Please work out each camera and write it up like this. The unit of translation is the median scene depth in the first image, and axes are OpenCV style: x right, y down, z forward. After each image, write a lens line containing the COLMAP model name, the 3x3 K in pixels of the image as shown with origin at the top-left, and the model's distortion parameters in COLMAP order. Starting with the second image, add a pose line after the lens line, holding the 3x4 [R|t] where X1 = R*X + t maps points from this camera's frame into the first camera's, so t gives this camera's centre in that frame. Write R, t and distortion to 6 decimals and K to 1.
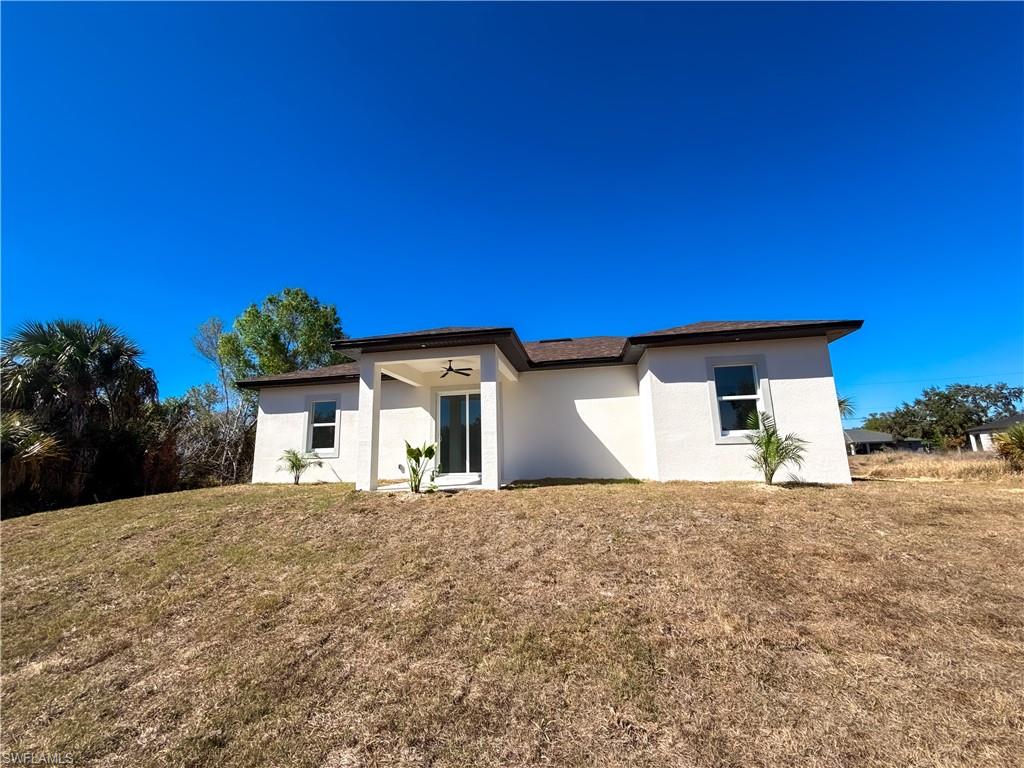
lens RADIAL K [[370.0, 0, 512.0], [0, 370.0, 396.5], [0, 0, 1]] dist [0.051915, 0.000012]
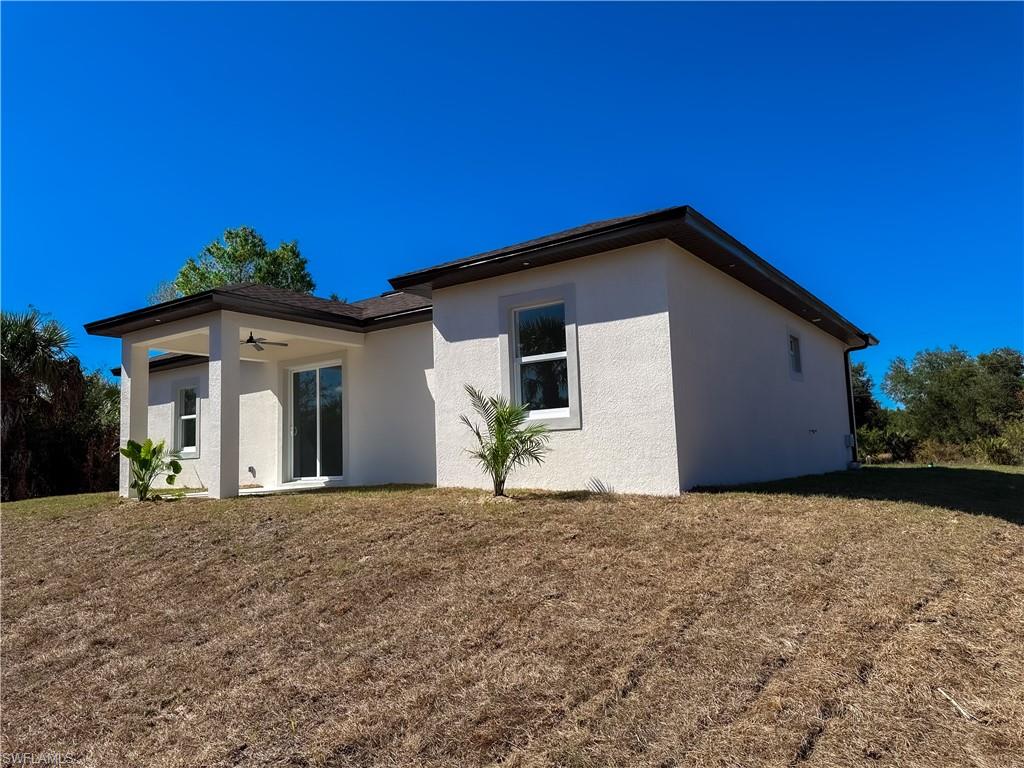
lens RADIAL K [[711.1, 0, 512.0], [0, 711.1, 384.0], [0, 0, 1]] dist [0.002536, -0.001183]
pose [[0.896056, -0.053748, -0.440675, 0.906338], [0.083494, 0.995333, 0.048377, -0.012844], [0.436019, -0.080142, 0.896362, -0.059964]]
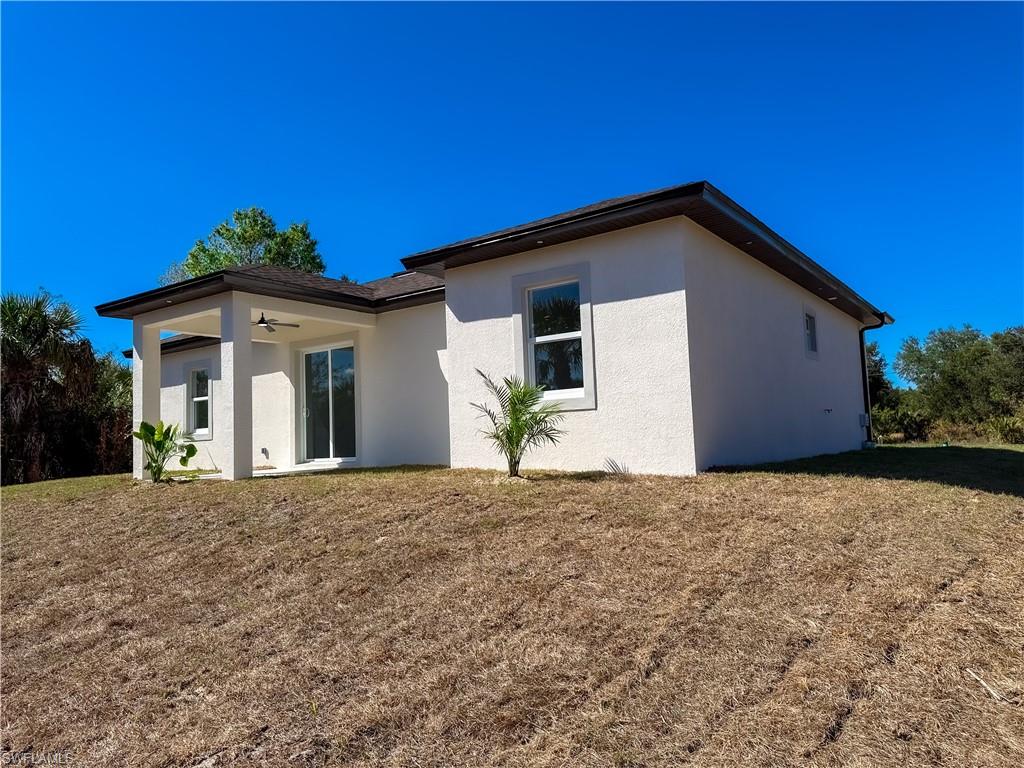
lens RADIAL K [[711.1, 0, 518.1], [0, 711.1, 384.1], [0, 0, 1]] dist [0.004758, -0.002647]
pose [[0.893221, -0.045464, -0.447312, 0.898494], [0.087744, 0.993372, 0.074248, -0.011347], [0.440972, -0.105569, 0.891291, -0.056060]]
